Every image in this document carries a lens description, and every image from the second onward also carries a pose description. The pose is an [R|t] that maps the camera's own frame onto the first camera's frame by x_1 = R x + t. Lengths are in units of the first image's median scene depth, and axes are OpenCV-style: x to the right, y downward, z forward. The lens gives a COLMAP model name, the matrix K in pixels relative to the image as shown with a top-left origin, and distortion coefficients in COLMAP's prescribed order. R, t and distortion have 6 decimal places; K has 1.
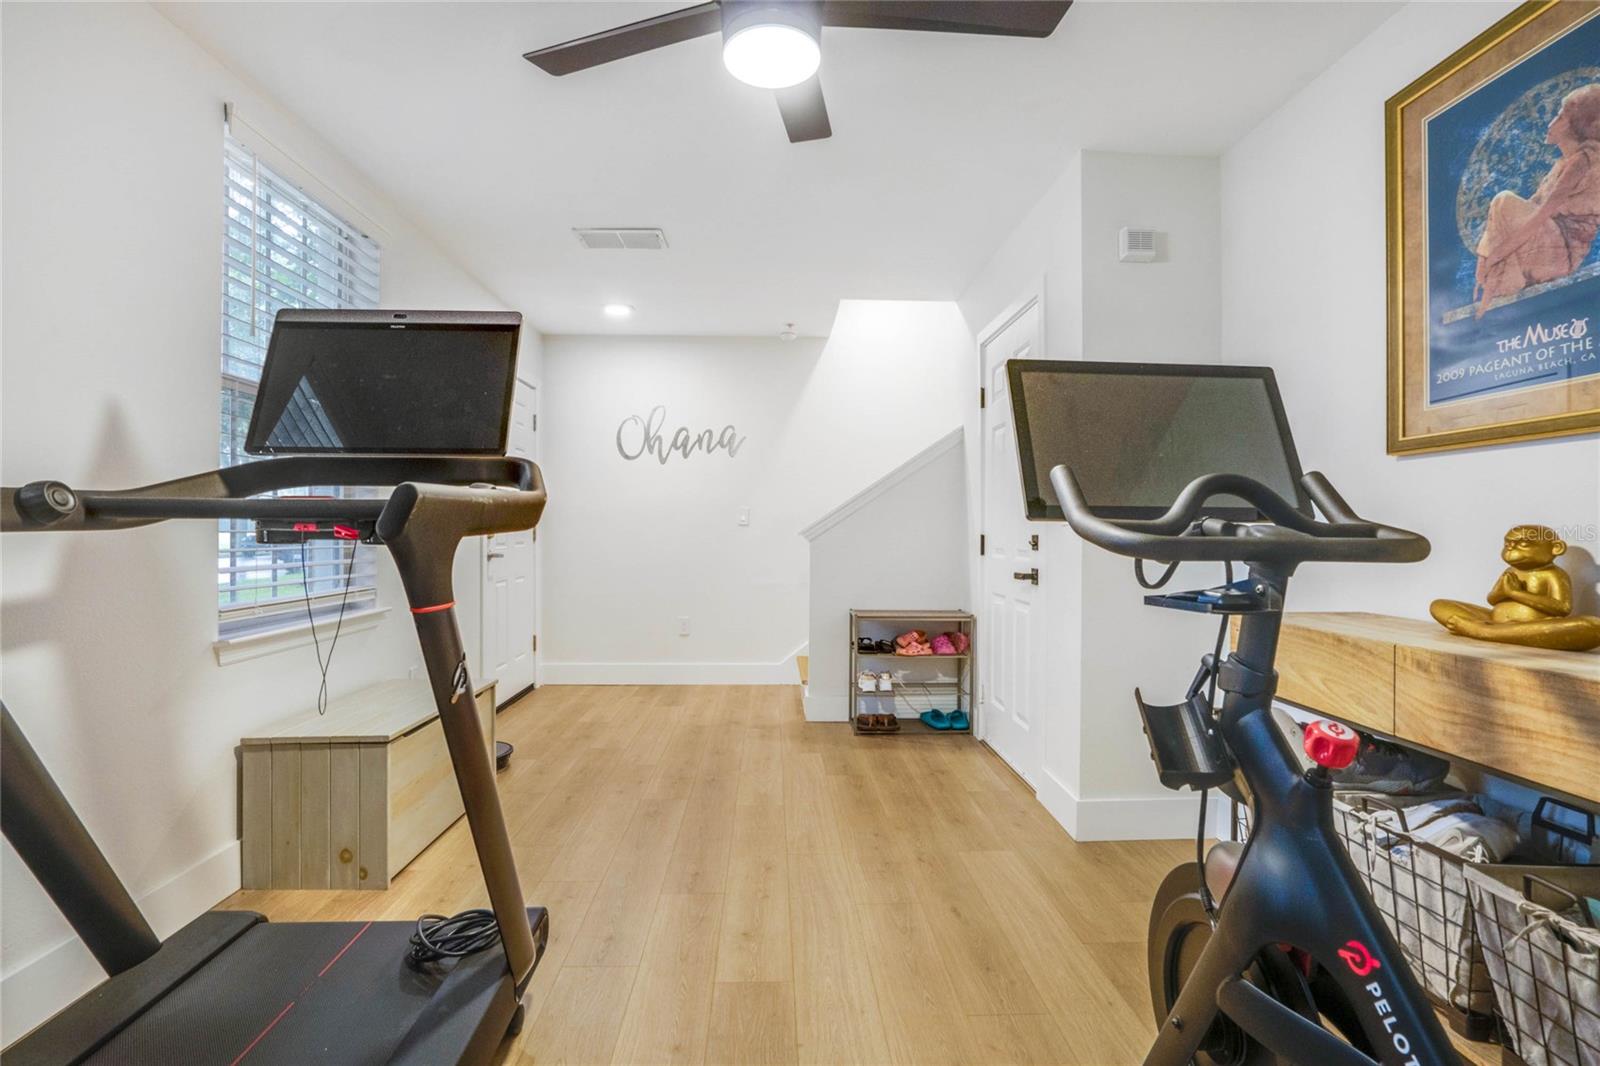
lens RADIAL K [[781.5, 0, 803.9], [0, 781.5, 535.2], [0, 0, 1]] dist [-0.050574, 0.024814]
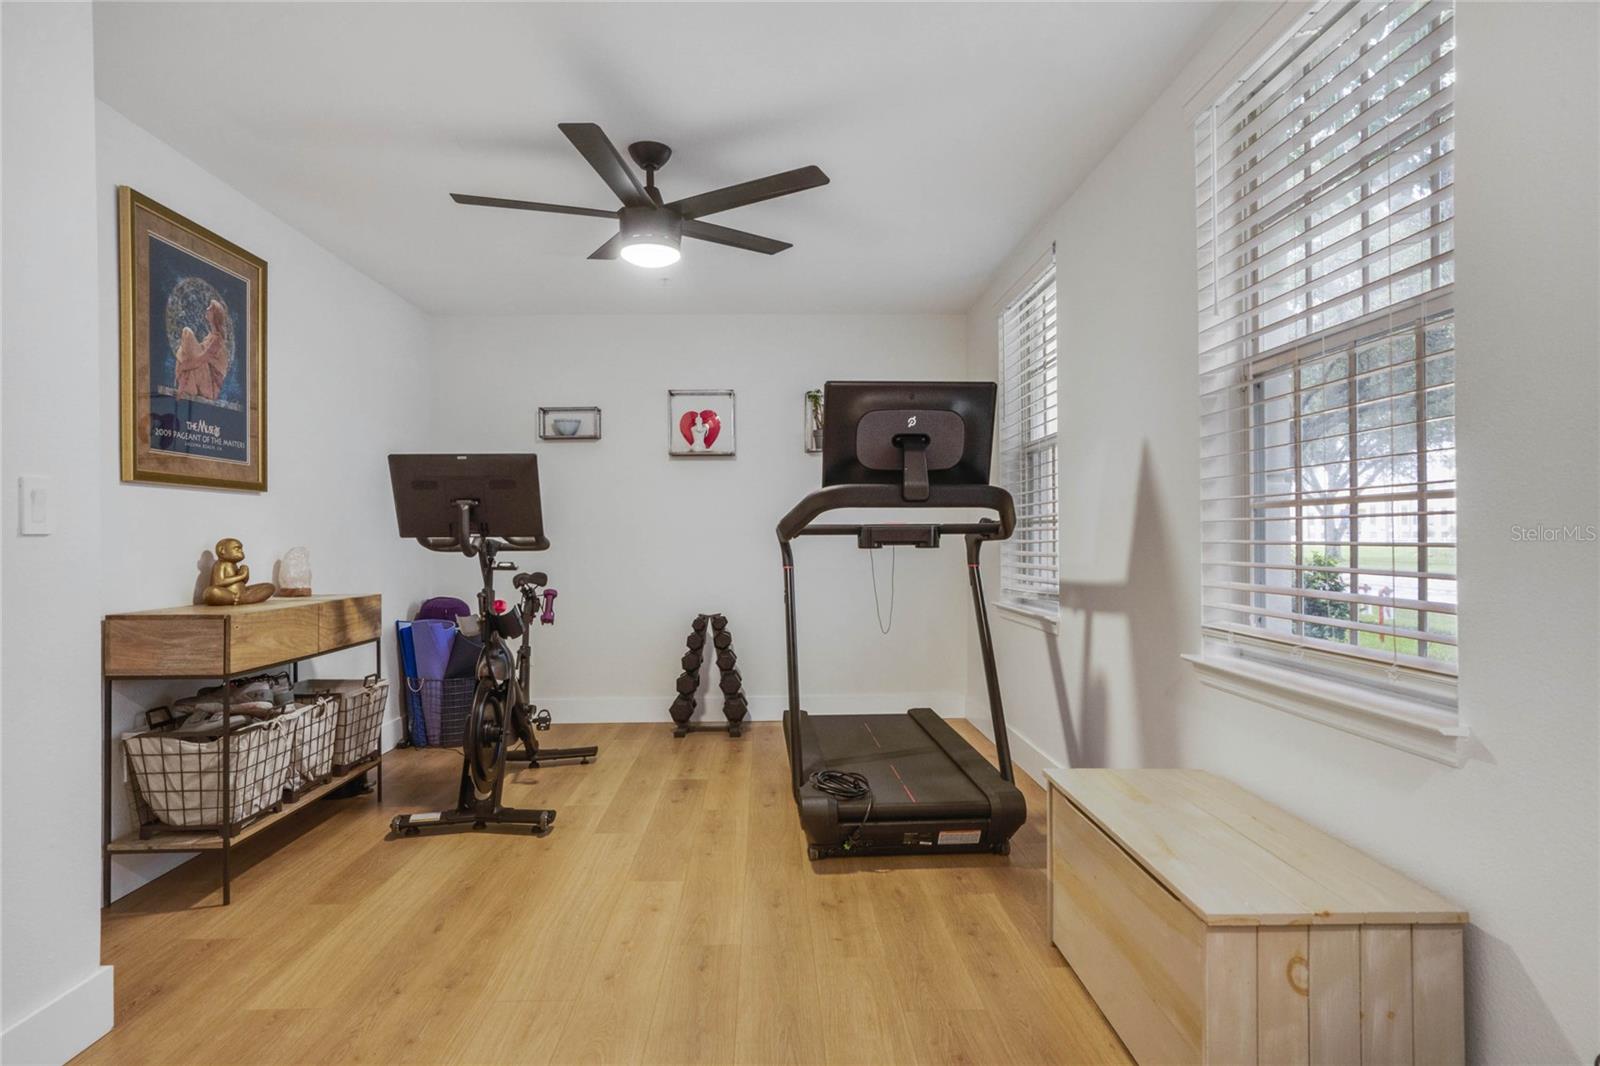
lens RADIAL K [[890.5, 0, 800.0], [0, 890.5, 533.0], [0, 0, 1]] dist [-0.005552, -0.000234]
pose [[-0.999998, -0.001863, -0.000334, -0.310902], [-0.001863, 0.999998, 0.000067, -0.022944], [0.000334, 0.000068, -1.000000, 2.498289]]
